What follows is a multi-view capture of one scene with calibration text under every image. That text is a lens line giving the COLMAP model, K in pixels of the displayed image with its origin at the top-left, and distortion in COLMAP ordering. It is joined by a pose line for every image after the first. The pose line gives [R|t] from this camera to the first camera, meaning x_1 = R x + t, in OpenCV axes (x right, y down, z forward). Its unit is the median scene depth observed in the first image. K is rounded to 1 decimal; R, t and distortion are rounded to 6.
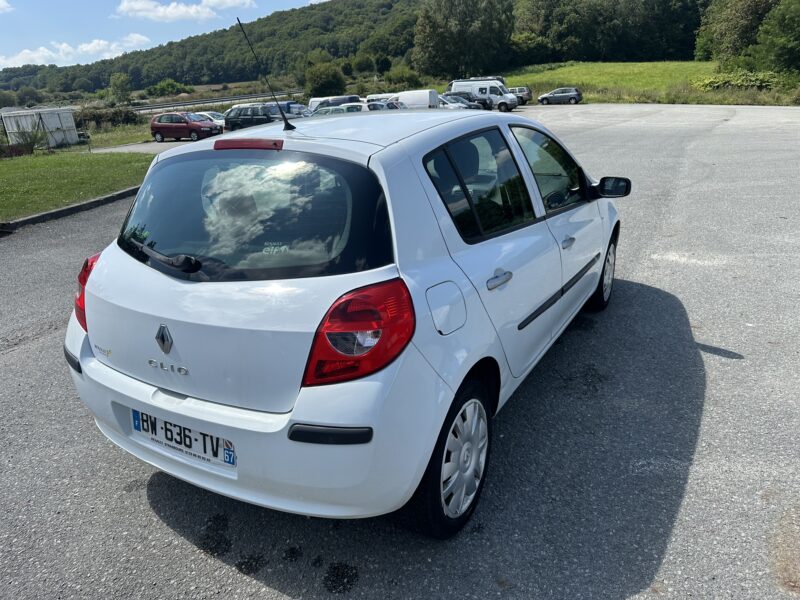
lens RADIAL K [[562.8, 0, 391.3], [0, 562.8, 302.7], [0, 0, 1]] dist [0.023827, -0.026199]
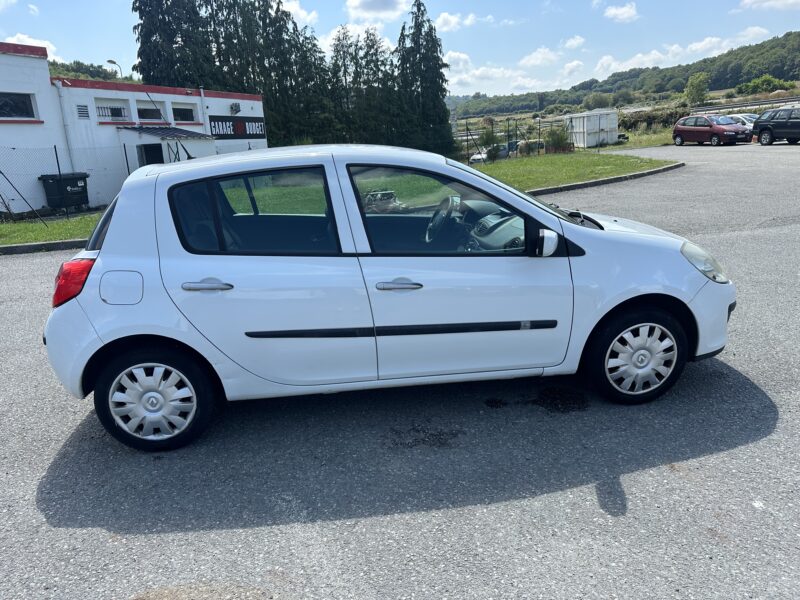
lens RADIAL K [[562.8, 0, 391.3], [0, 562.8, 302.7], [0, 0, 1]] dist [0.023827, -0.026199]
pose [[0.608670, 0.246702, -0.754094, 0.533847], [-0.246090, 0.962260, 0.116171, -0.096695], [0.754295, 0.114865, 0.646410, 0.186254]]
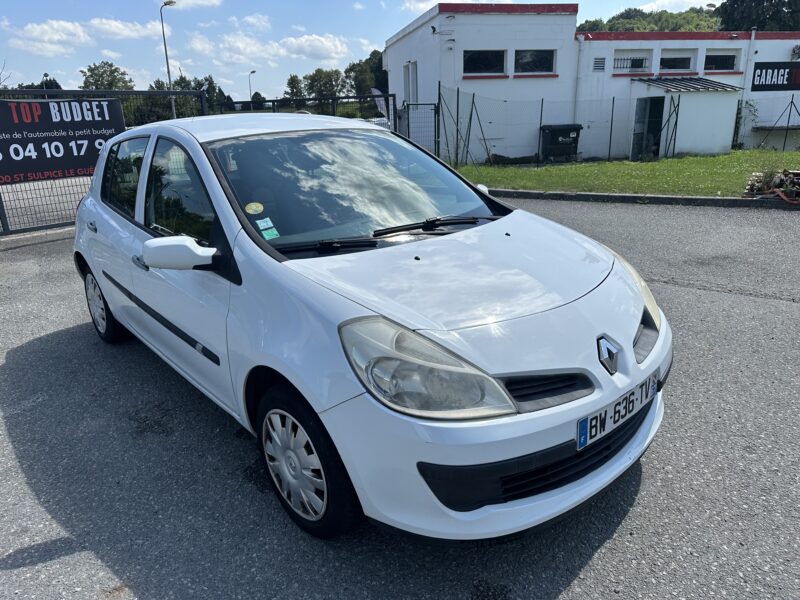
lens RADIAL K [[566.6, 0, 400.0], [0, 566.6, 300.0], [0, 0, 1]] dist [-0.003121, -0.006335]
pose [[-0.307997, 0.358784, -0.881143, 0.538476], [-0.262680, 0.858095, 0.441217, -0.305603], [0.914405, 0.367352, -0.170045, 0.814913]]
